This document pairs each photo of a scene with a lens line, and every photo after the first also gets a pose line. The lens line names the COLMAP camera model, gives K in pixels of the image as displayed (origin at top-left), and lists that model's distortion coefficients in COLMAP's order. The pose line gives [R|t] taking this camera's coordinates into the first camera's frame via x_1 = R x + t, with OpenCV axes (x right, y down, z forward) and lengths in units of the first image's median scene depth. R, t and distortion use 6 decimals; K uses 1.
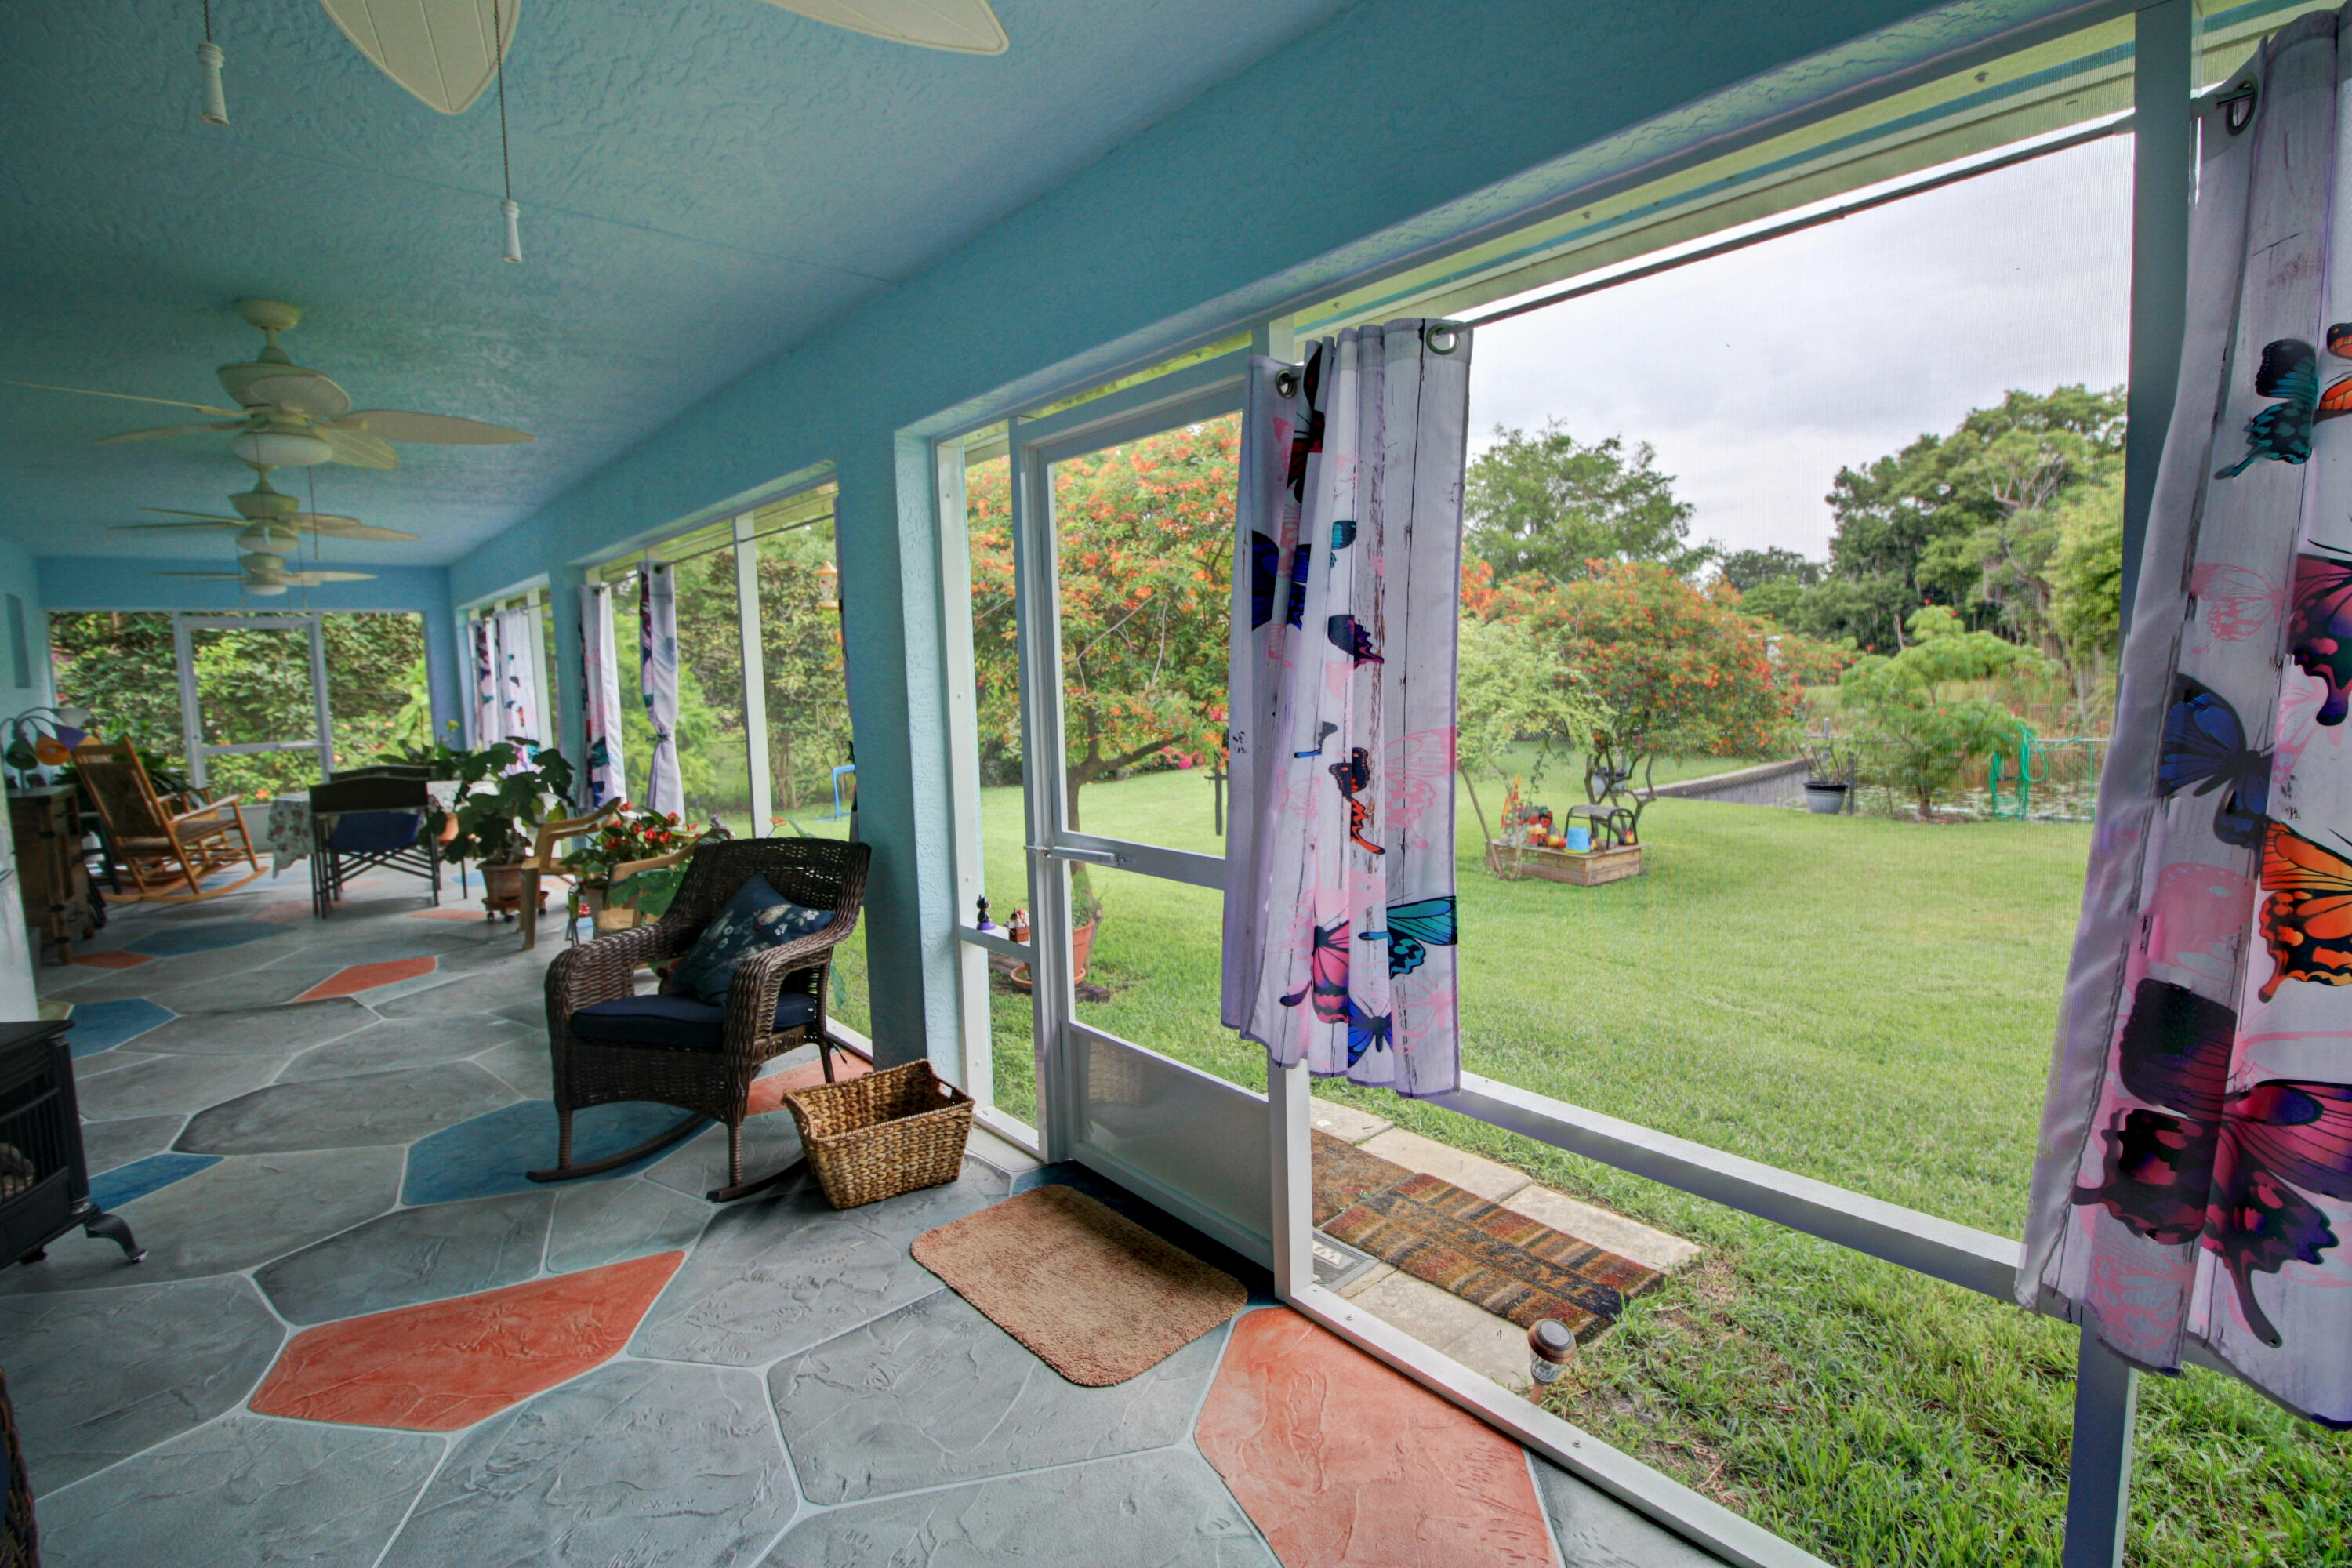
lens RADIAL K [[1086.0, 0, 1189.2], [0, 1086.0, 758.6], [0, 0, 1]] dist [-0.001972, -0.012606]
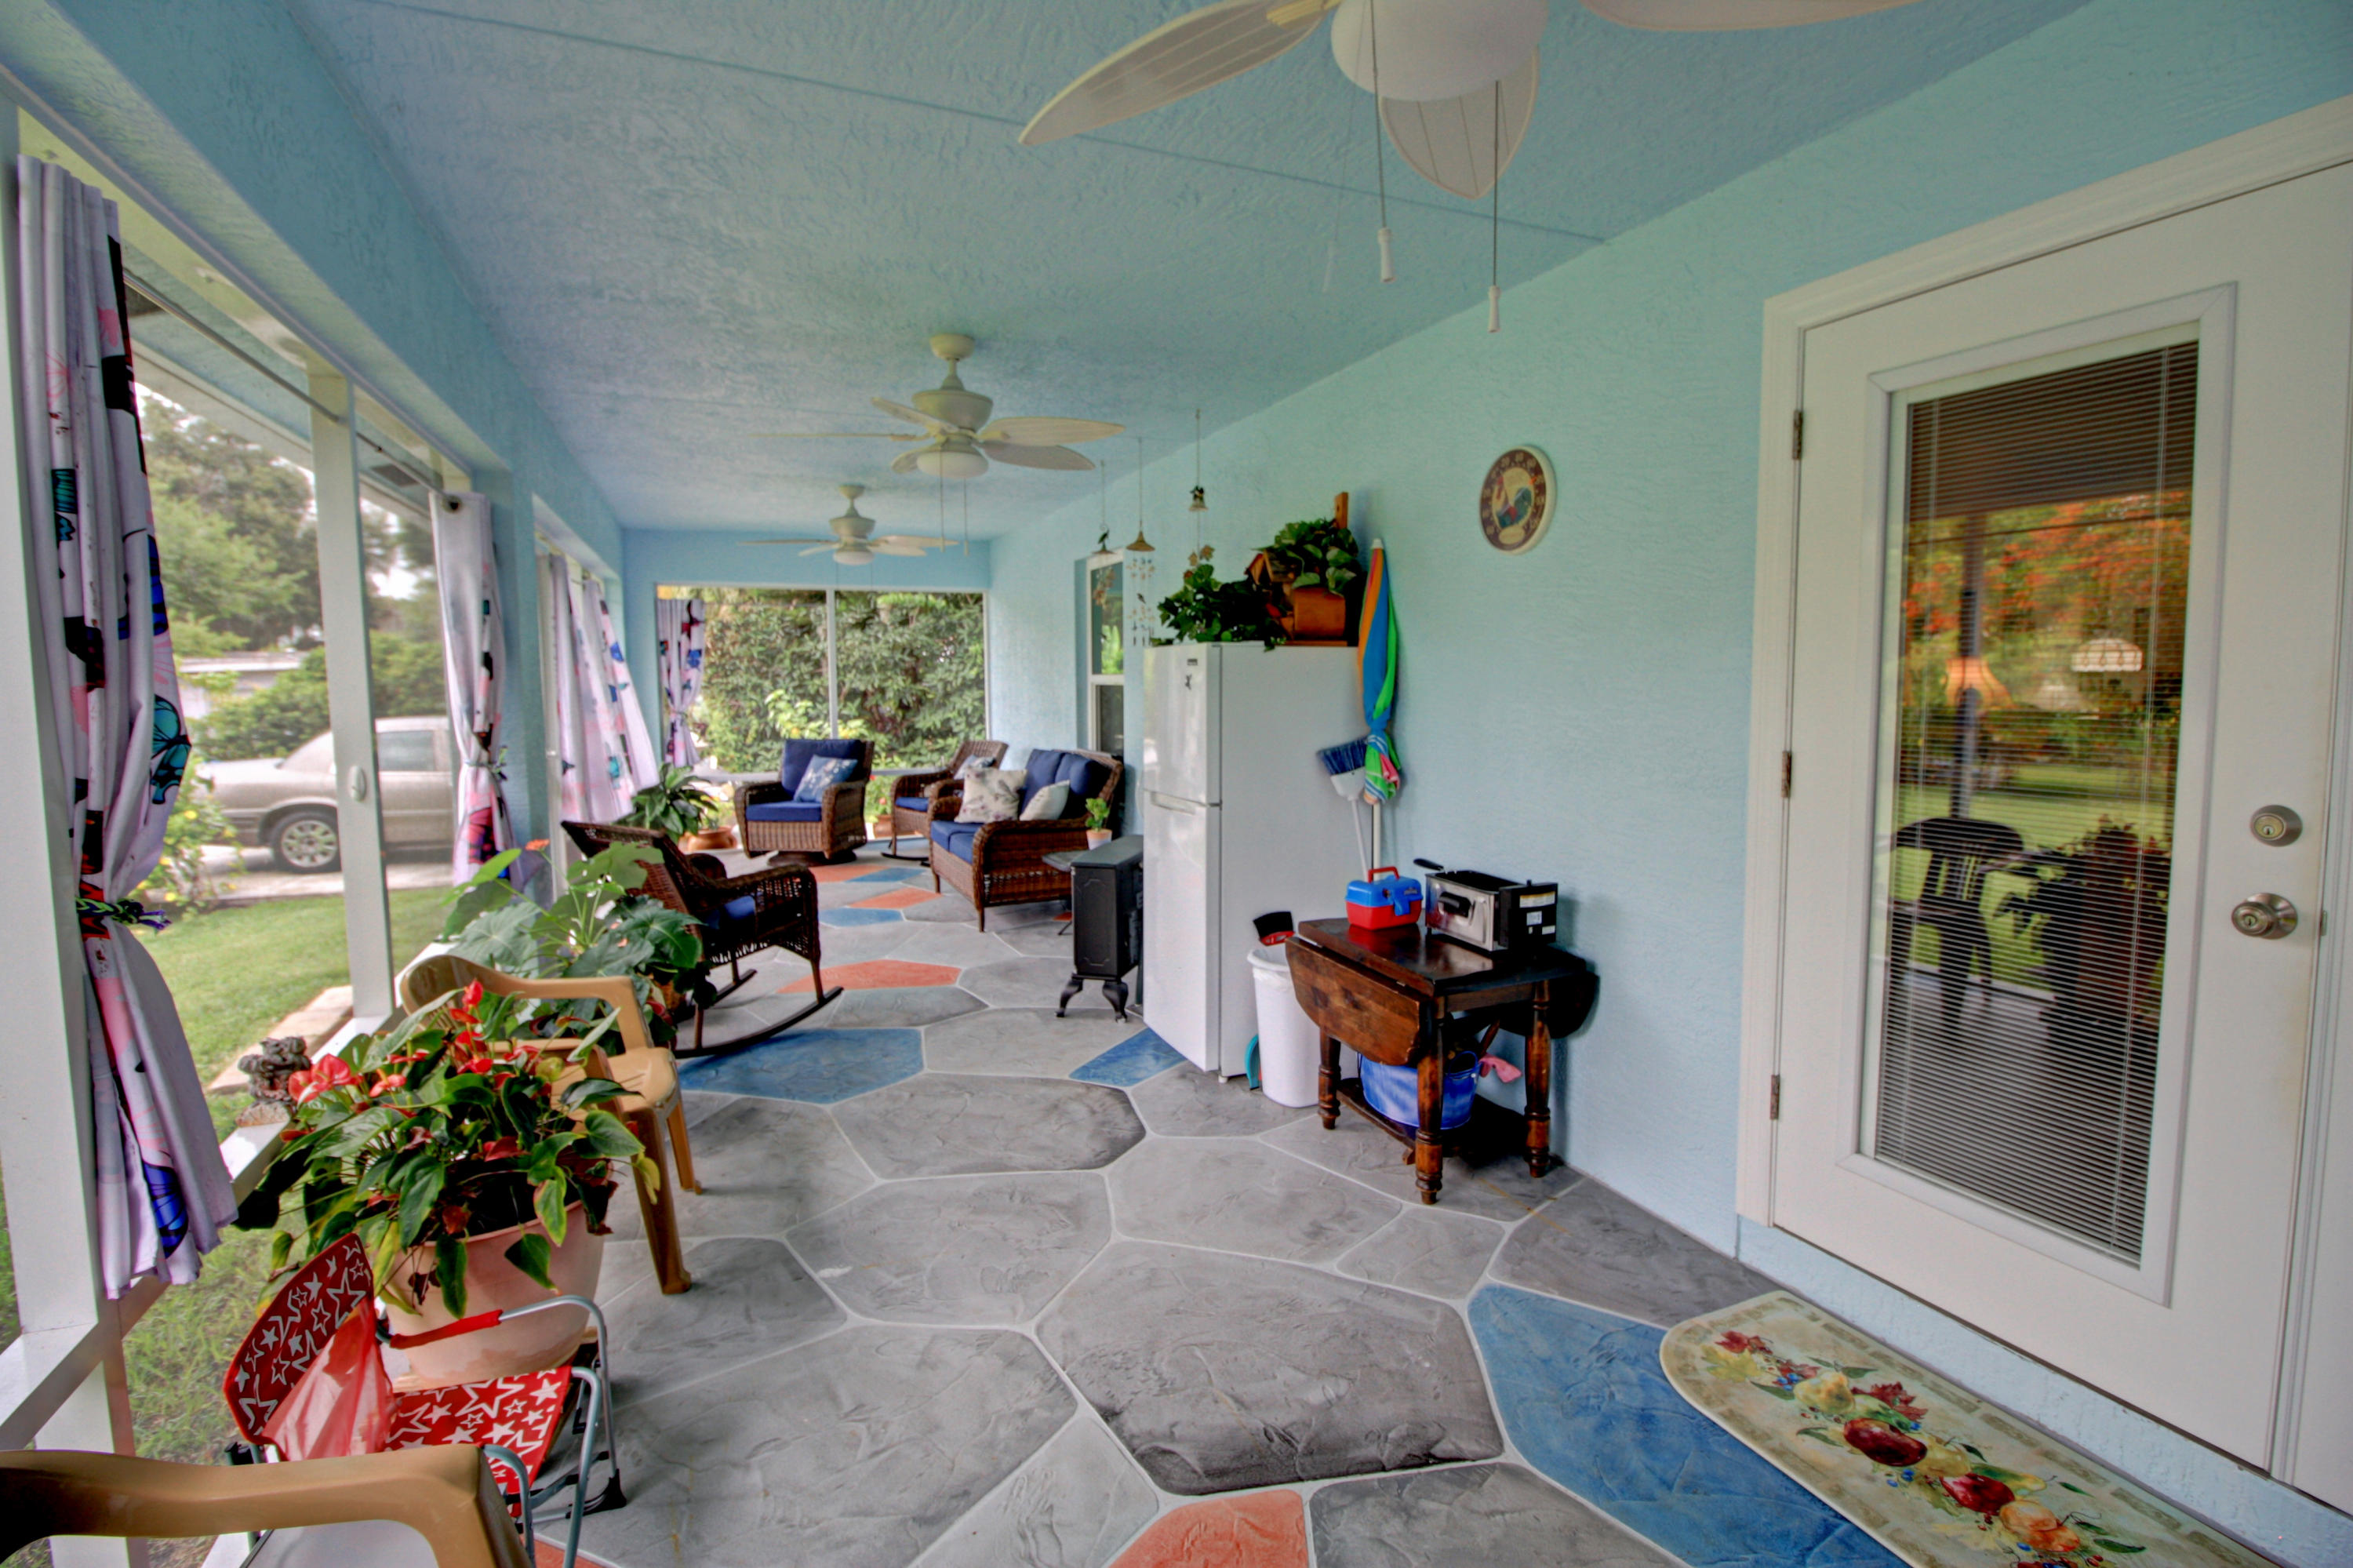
lens RADIAL K [[1086.5, 0, 1189.7], [0, 1086.5, 758.6], [0, 0, 1]] dist [-0.001972, -0.012606]
pose [[-0.952628, 0.017897, 0.303611, -1.344192], [0.065887, 0.986705, 0.148566, -0.124182], [-0.296916, 0.161532, -0.941142, 1.944133]]
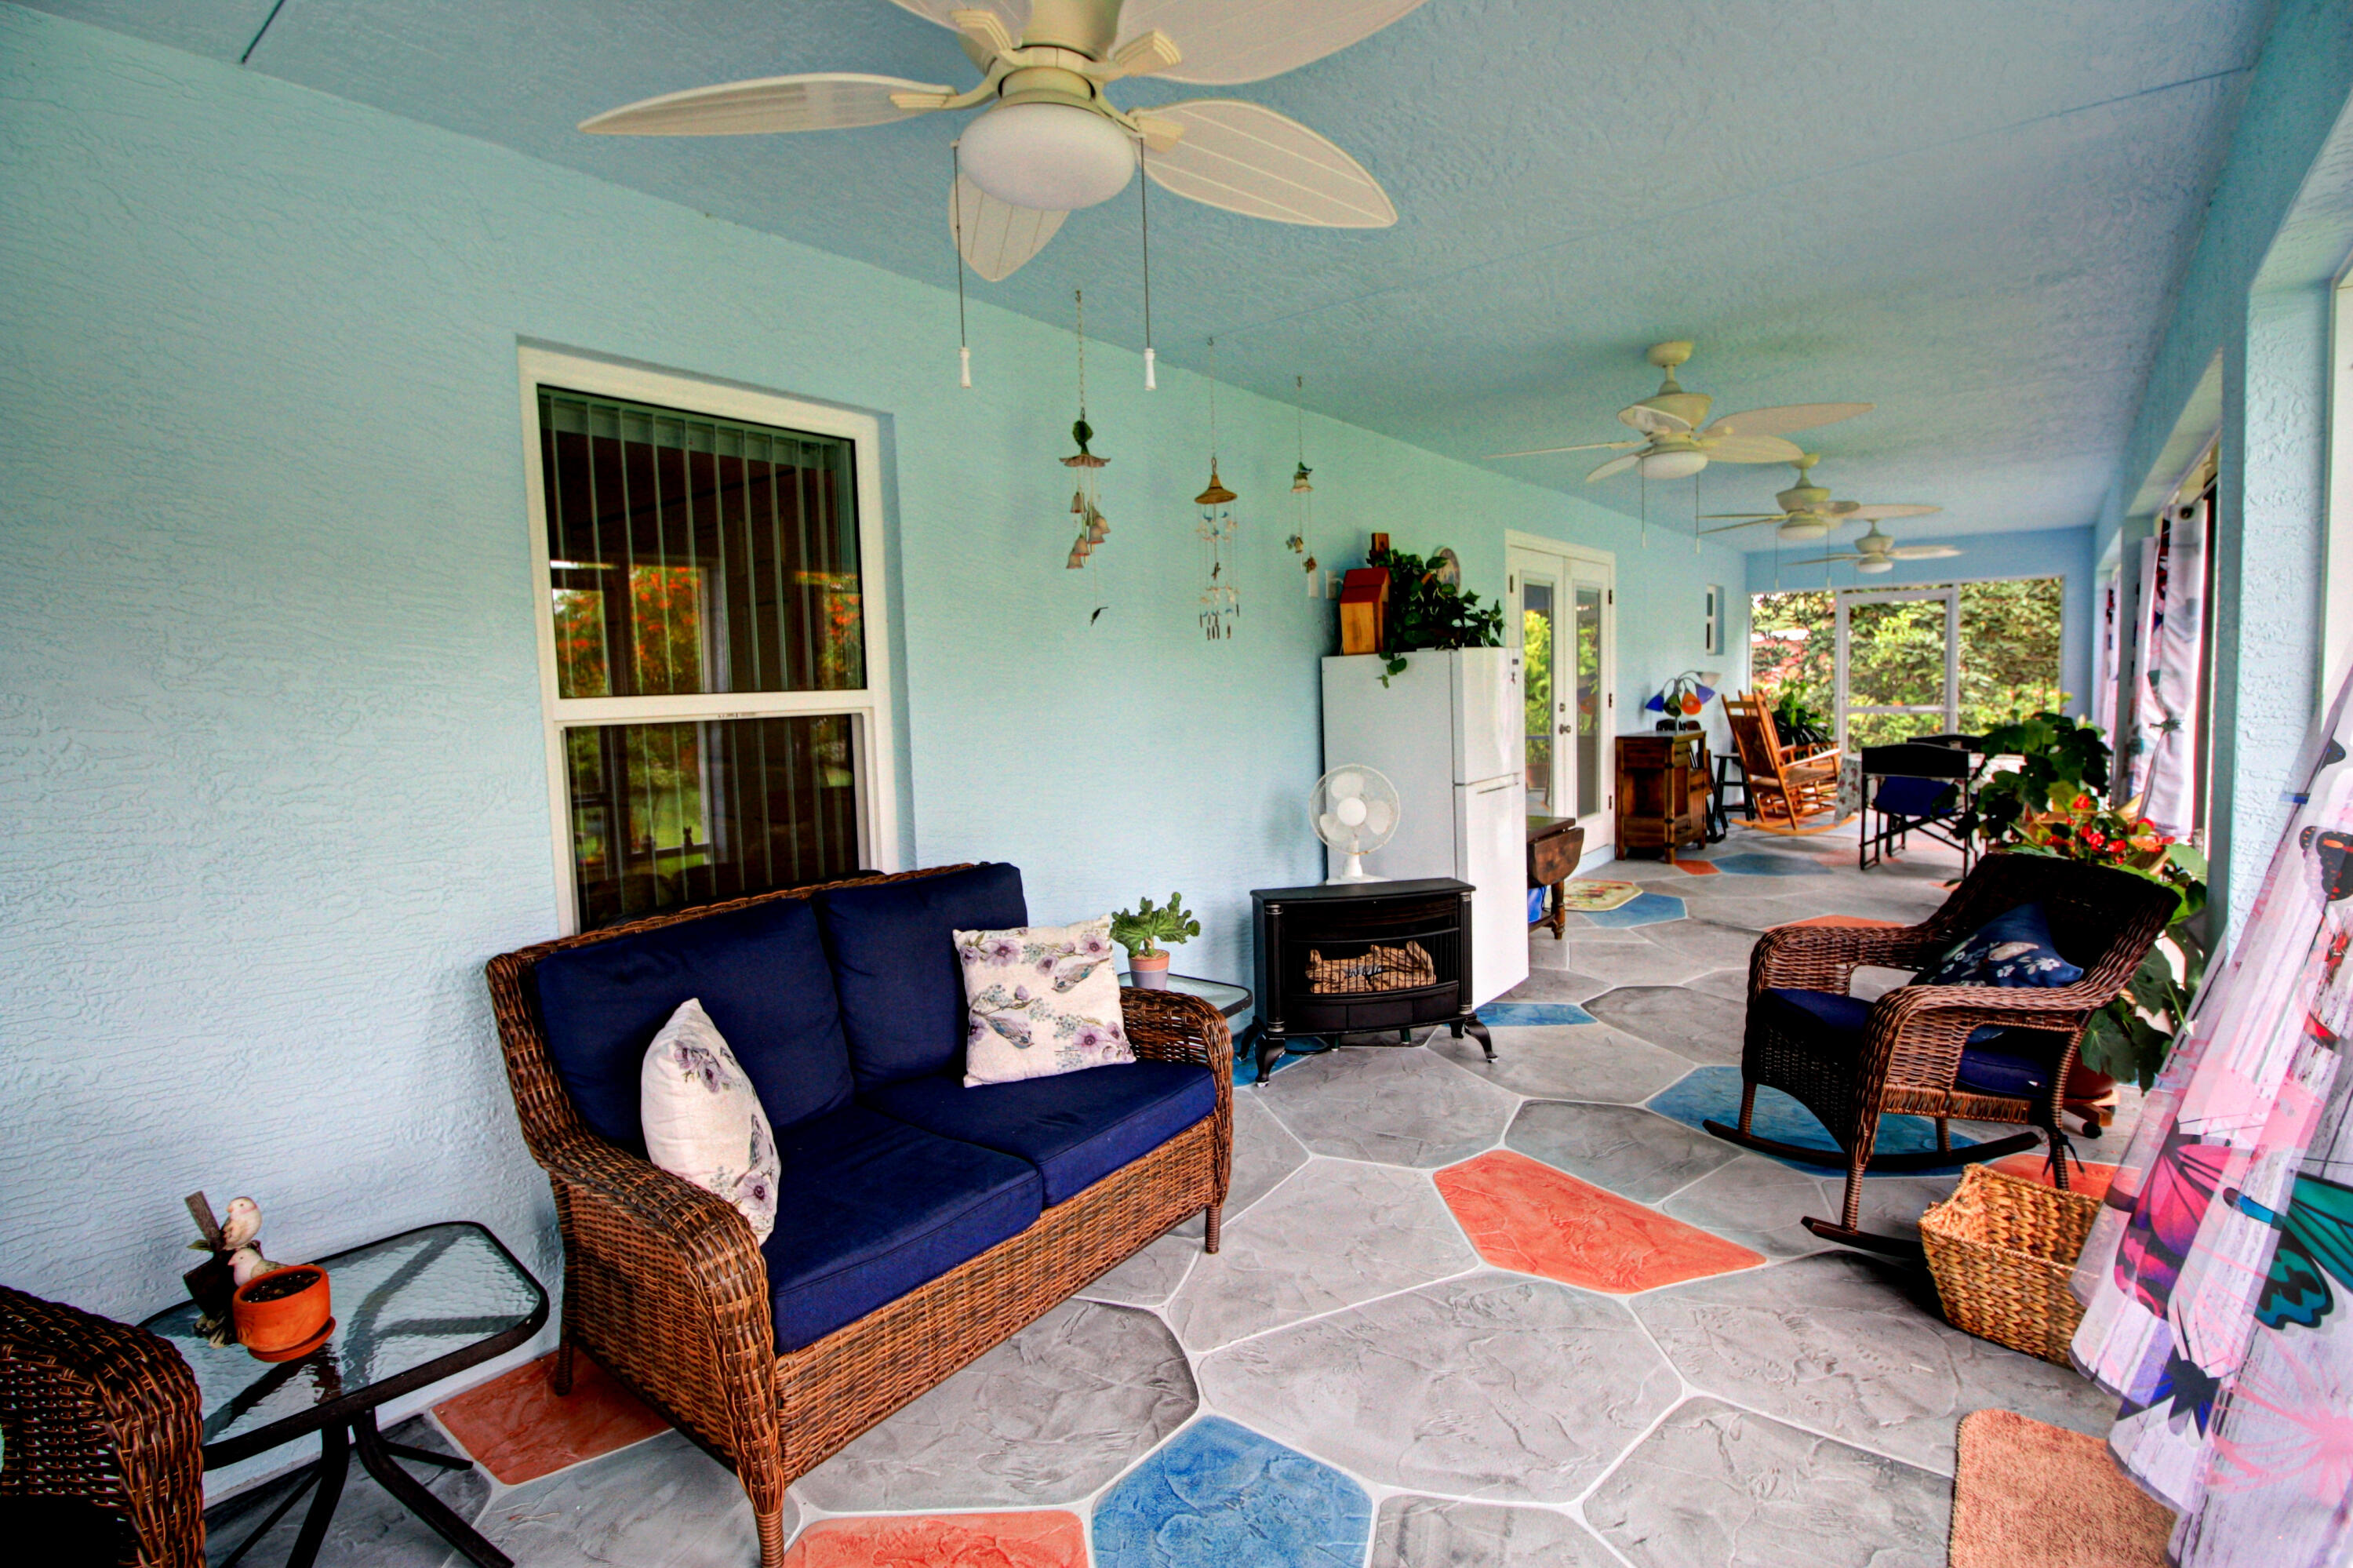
lens RADIAL K [[1086.5, 0, 1189.7], [0, 1086.5, 758.6], [0, 0, 1]] dist [-0.001972, -0.012606]
pose [[0.189948, 0.095388, -0.977149, 0.260060], [-0.063268, 0.994390, 0.084772, -0.026825], [0.979753, 0.045720, 0.194918, 0.233996]]
